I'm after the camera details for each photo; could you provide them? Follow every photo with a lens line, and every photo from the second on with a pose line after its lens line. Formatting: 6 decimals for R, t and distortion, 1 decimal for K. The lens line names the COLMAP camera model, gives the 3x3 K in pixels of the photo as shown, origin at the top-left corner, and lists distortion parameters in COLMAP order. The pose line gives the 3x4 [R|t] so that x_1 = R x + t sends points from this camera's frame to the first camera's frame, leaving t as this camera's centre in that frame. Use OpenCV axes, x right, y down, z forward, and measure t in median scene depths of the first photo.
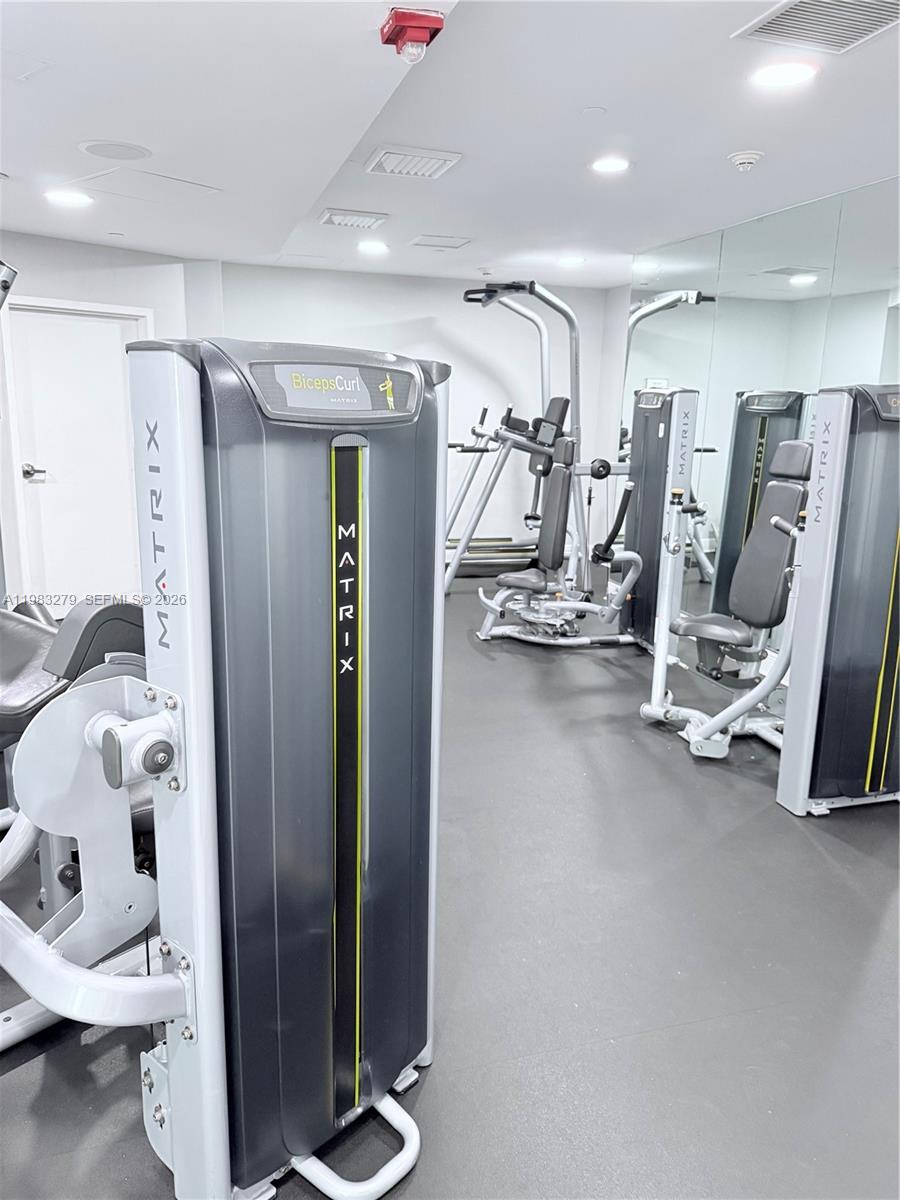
lens RADIAL K [[828.0, 0, 449.7], [0, 828.0, 634.6], [0, 0, 1]] dist [-0.006502, -0.003155]
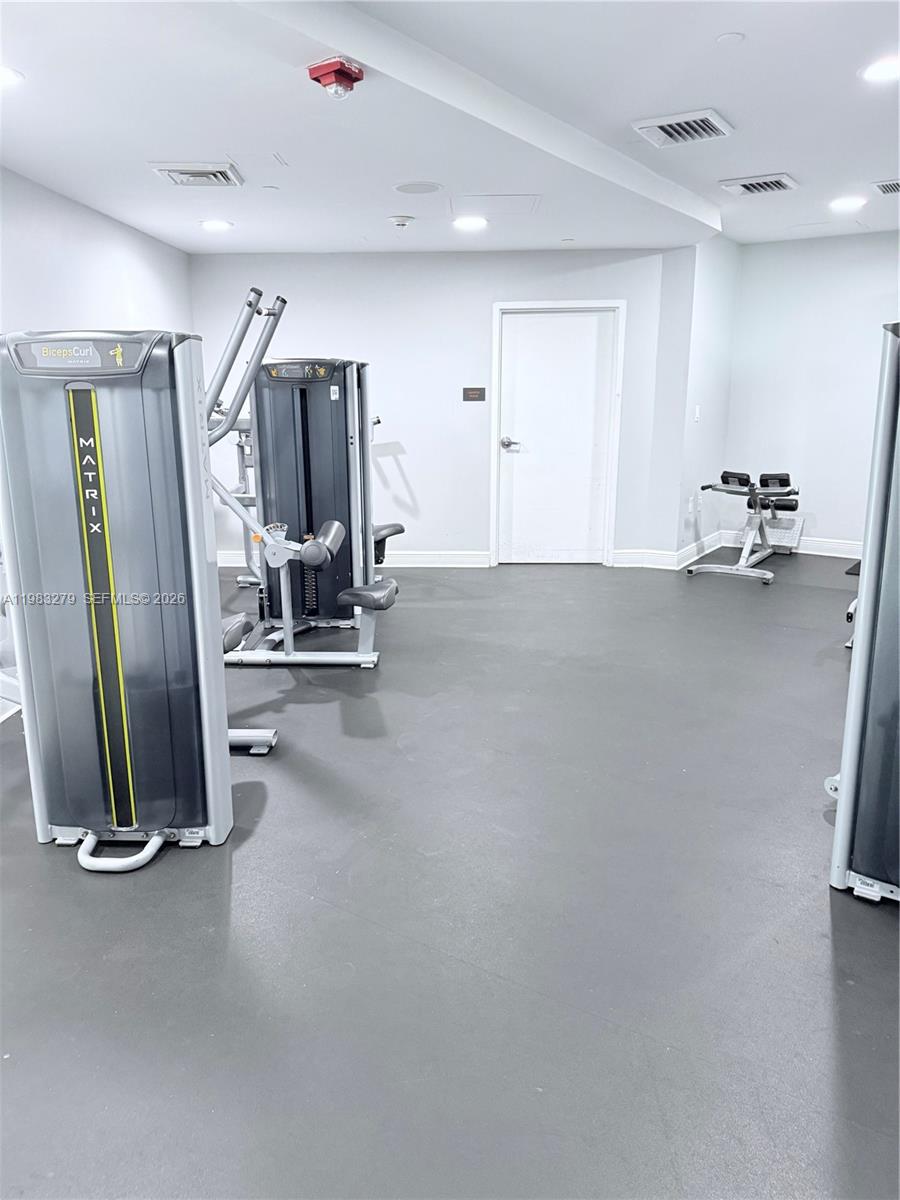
lens RADIAL K [[838.8, 0, 450.9], [0, 838.8, 601.8], [0, 0, 1]] dist [0.037009, -0.043519]
pose [[0.646214, 0.150478, -0.748174, 1.581134], [-0.175696, 0.983368, 0.046029, -0.018878], [0.742657, 0.101707, 0.661904, 0.454852]]
